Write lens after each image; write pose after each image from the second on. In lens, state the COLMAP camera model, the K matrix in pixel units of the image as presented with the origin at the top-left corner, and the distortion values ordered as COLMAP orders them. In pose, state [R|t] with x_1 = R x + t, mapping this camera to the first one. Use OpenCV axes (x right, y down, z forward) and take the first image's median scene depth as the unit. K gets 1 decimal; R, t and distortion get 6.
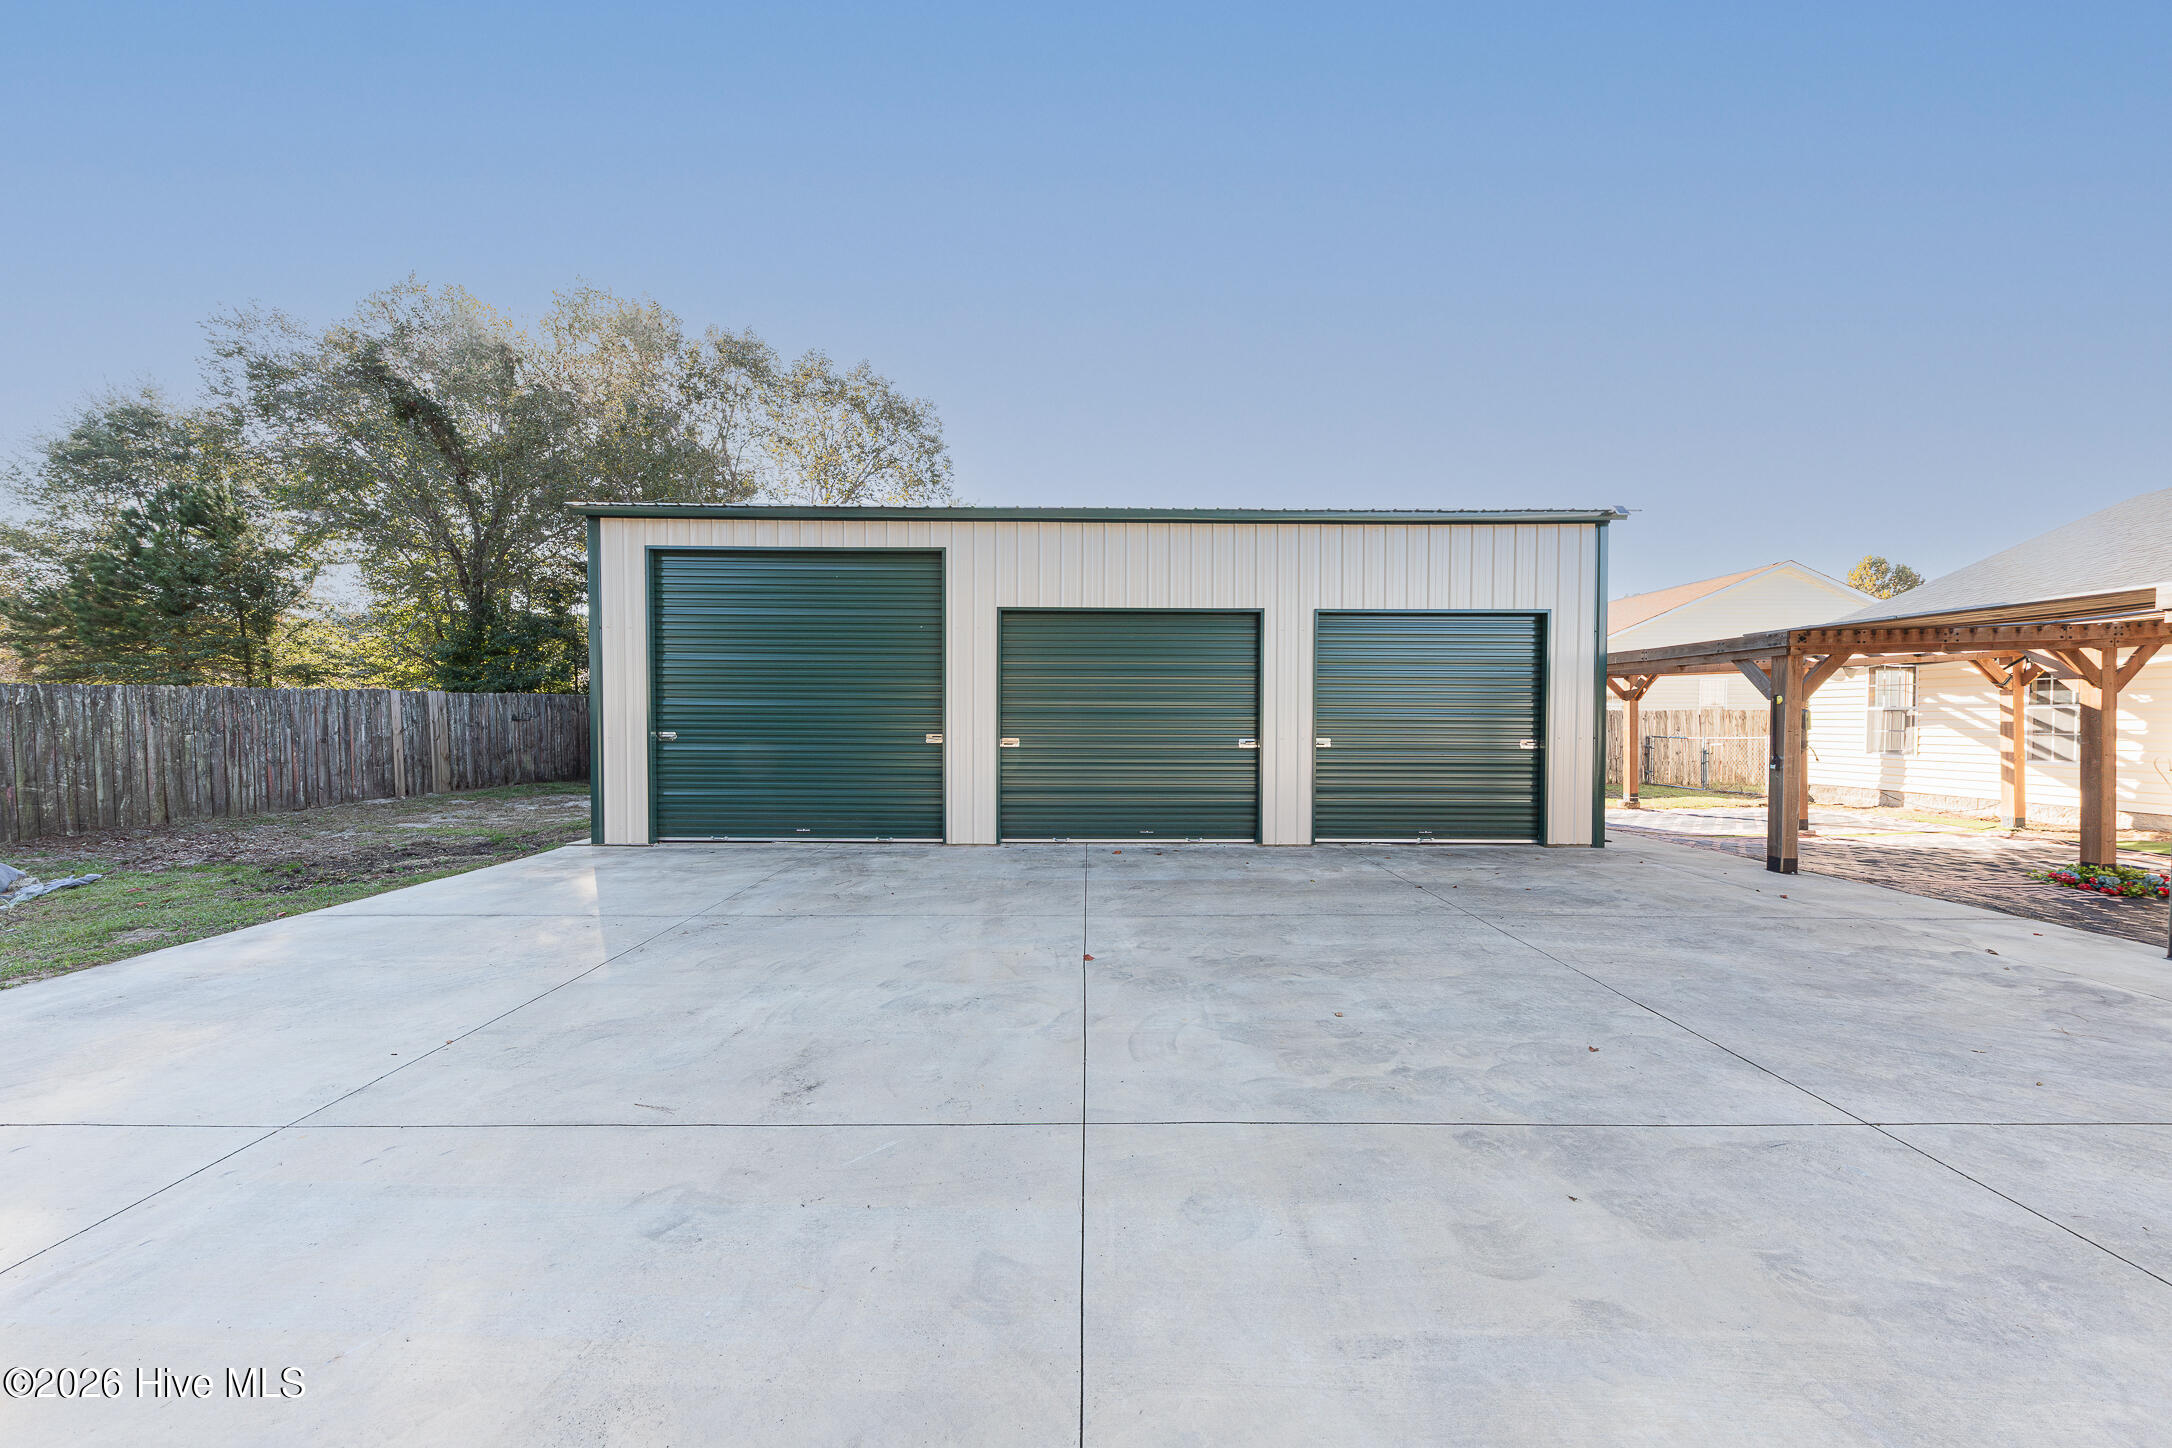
lens RADIAL K [[752.6, 0, 1086.0], [0, 752.6, 724.0], [0, 0, 1]] dist [0.000549, -0.000064]
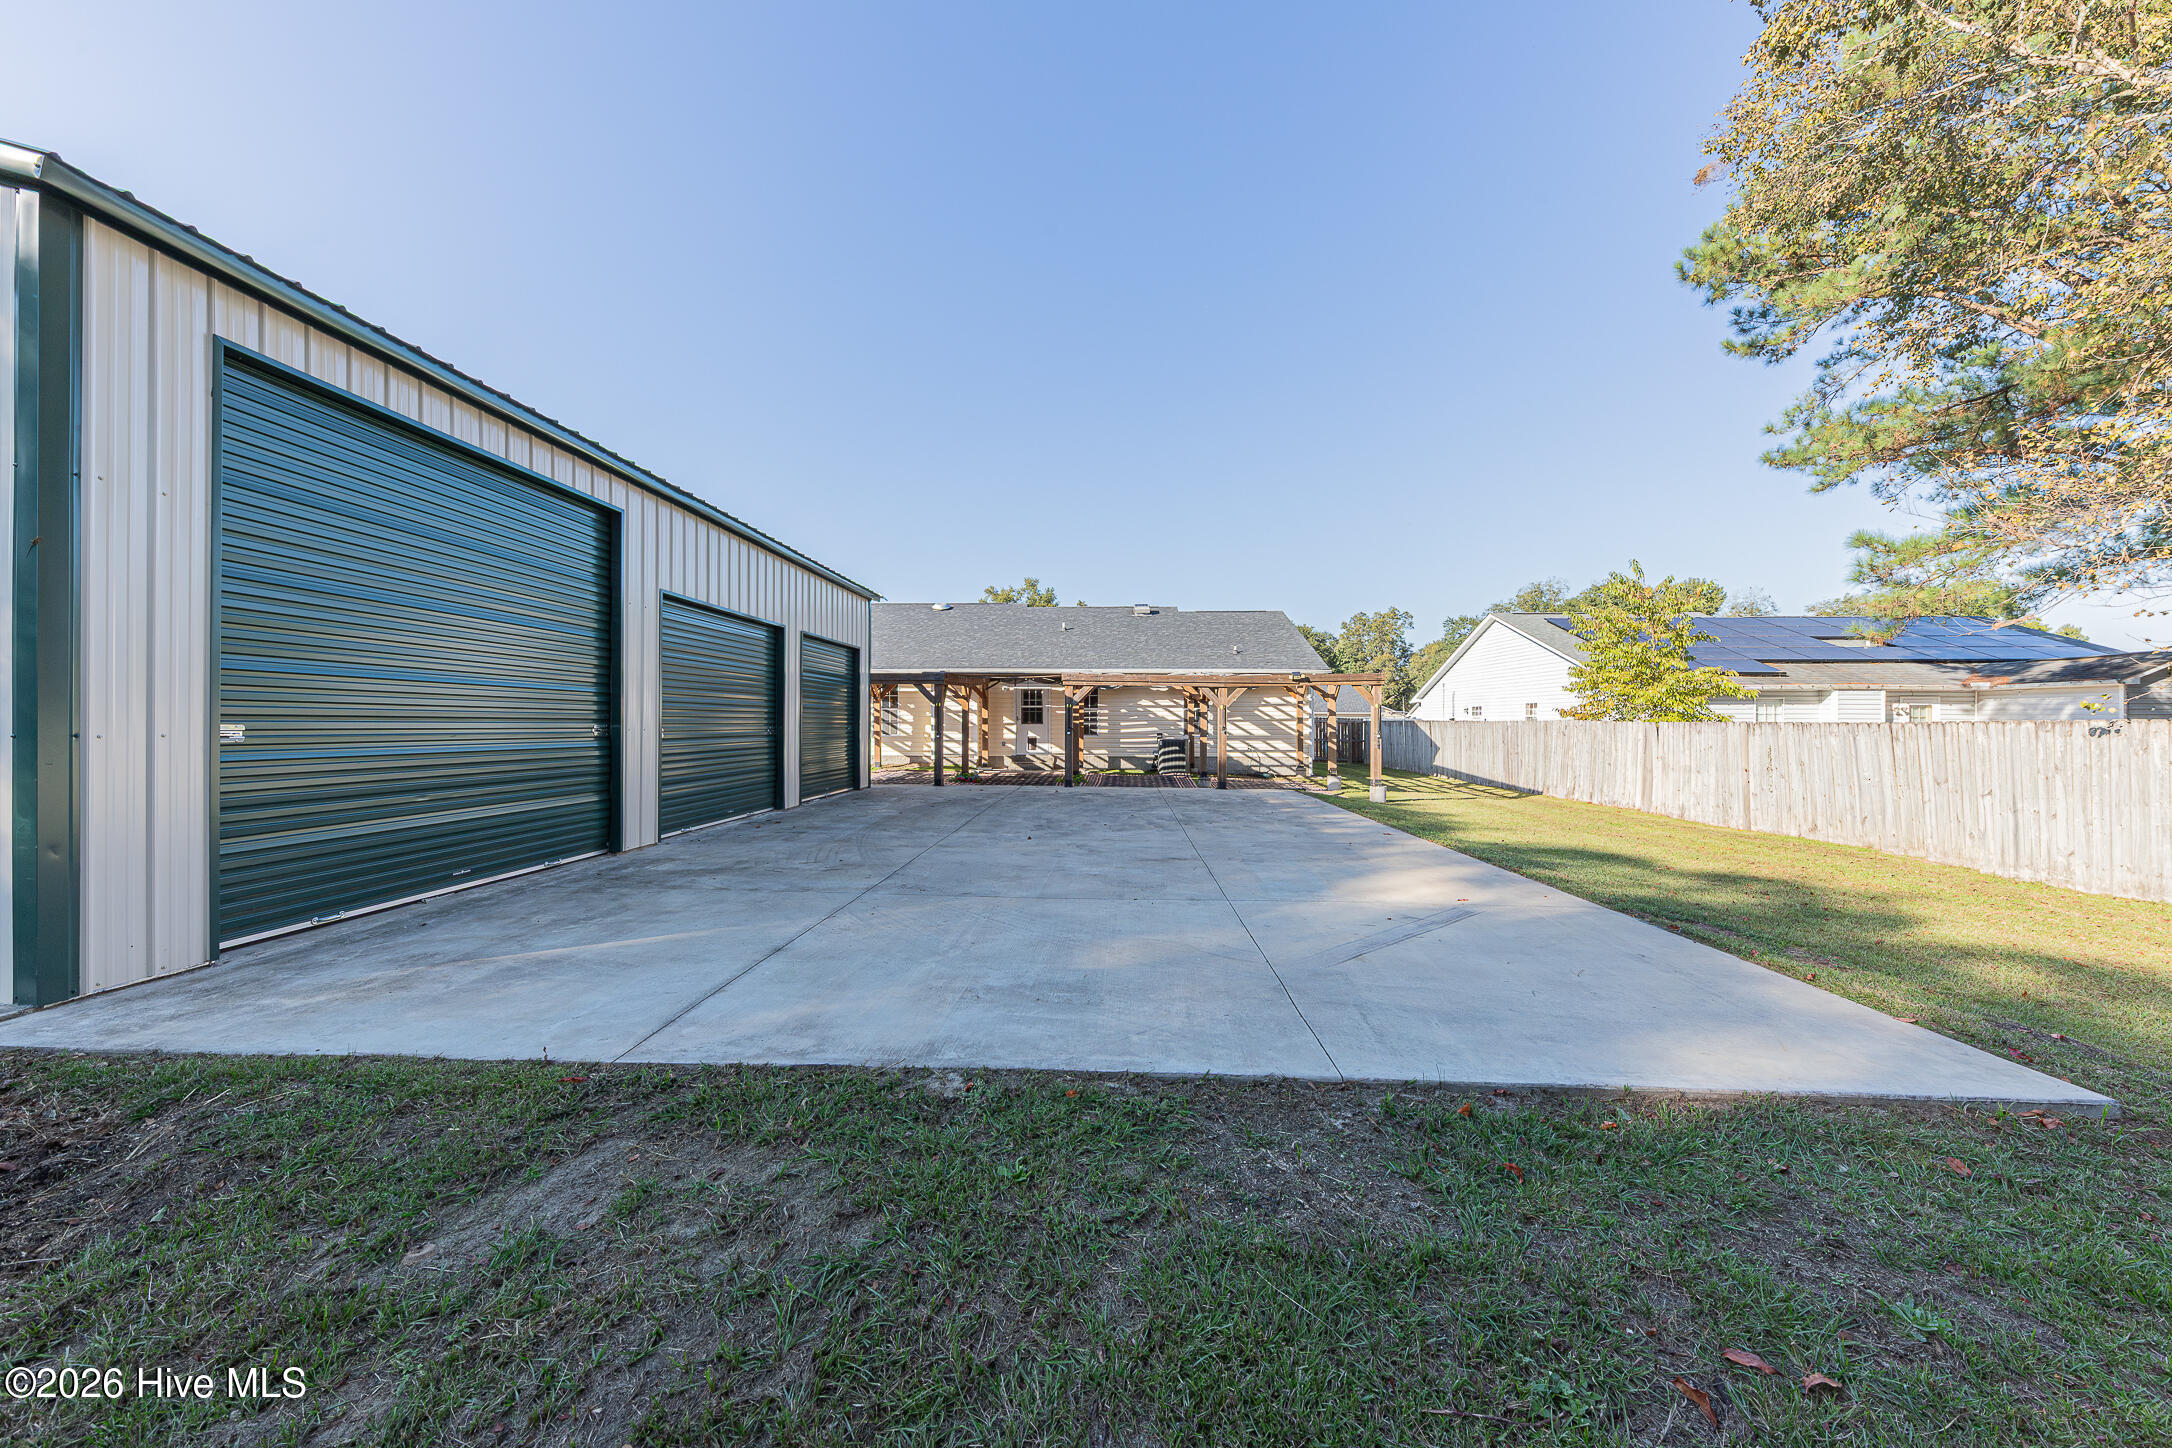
lens RADIAL K [[740.5, 0, 1086.0], [0, 740.5, 724.0], [0, 0, 1]] dist [0.001072, 0.000024]
pose [[0.056067, -0.008269, 0.998393, -0.976640], [0.004144, 0.999959, 0.008049, 0.005322], [-0.998418, 0.003686, 0.056099, 0.410509]]
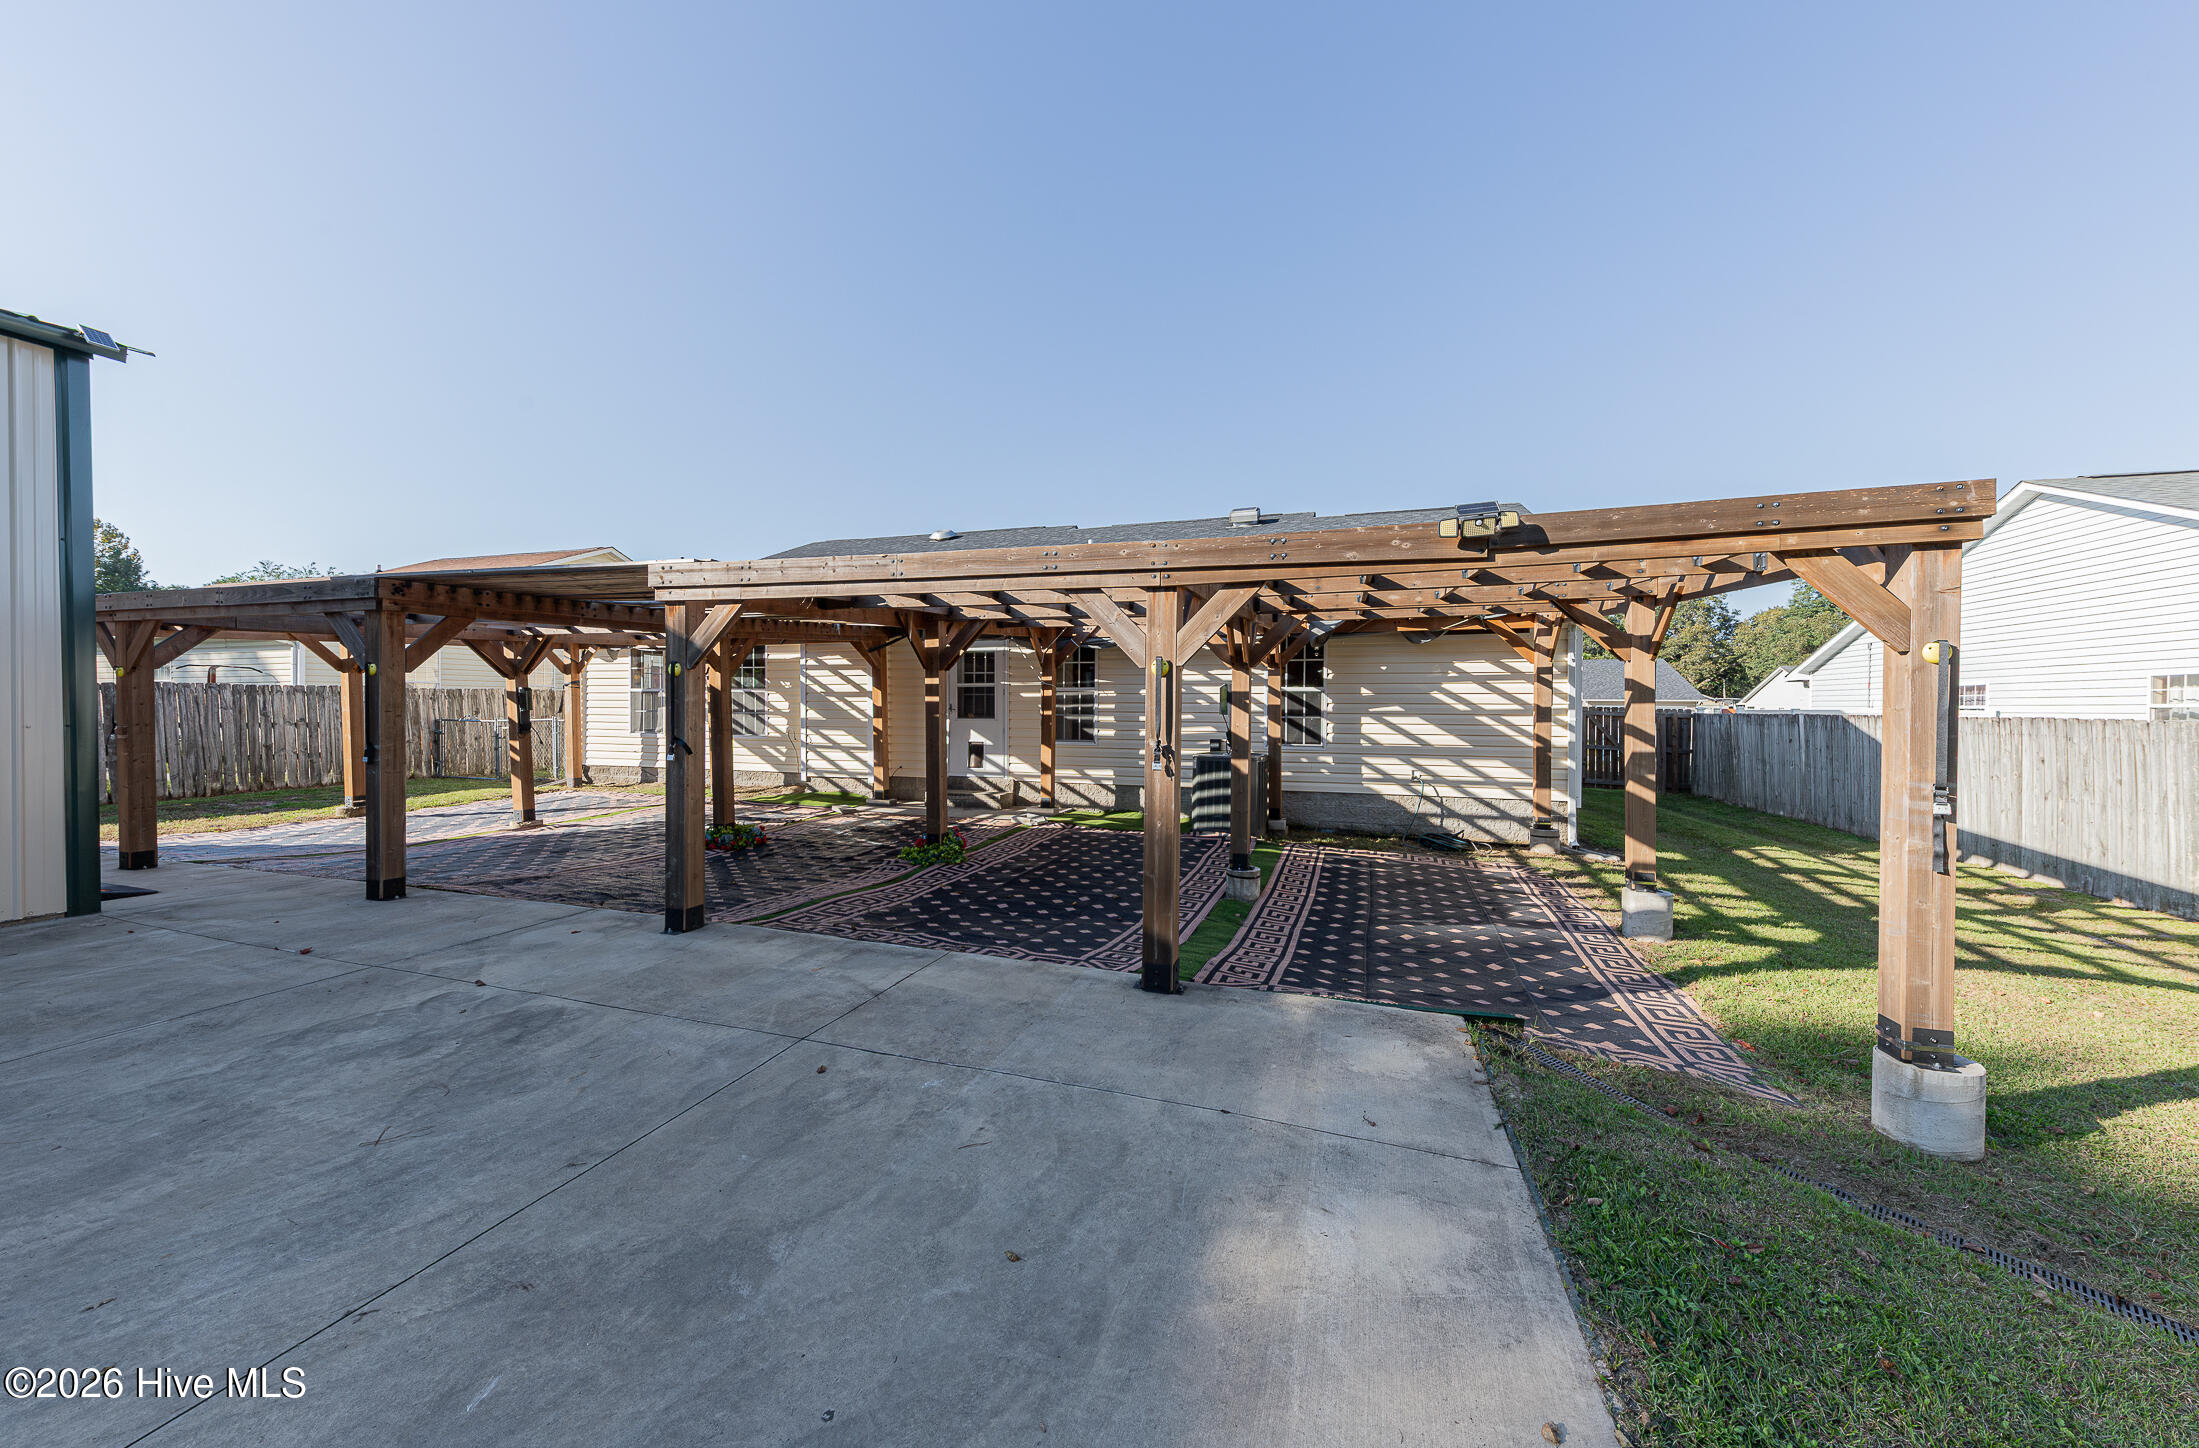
lens RADIAL K [[764.1, 0, 1099.5], [0, 764.1, 724.0], [0, 0, 1]] dist [0.002162, 0.000126]
pose [[0.323426, -0.022649, 0.945982, 0.376312], [0.001458, 0.999724, 0.023437, 0.004538], [-0.946252, -0.006201, 0.323370, 0.063597]]
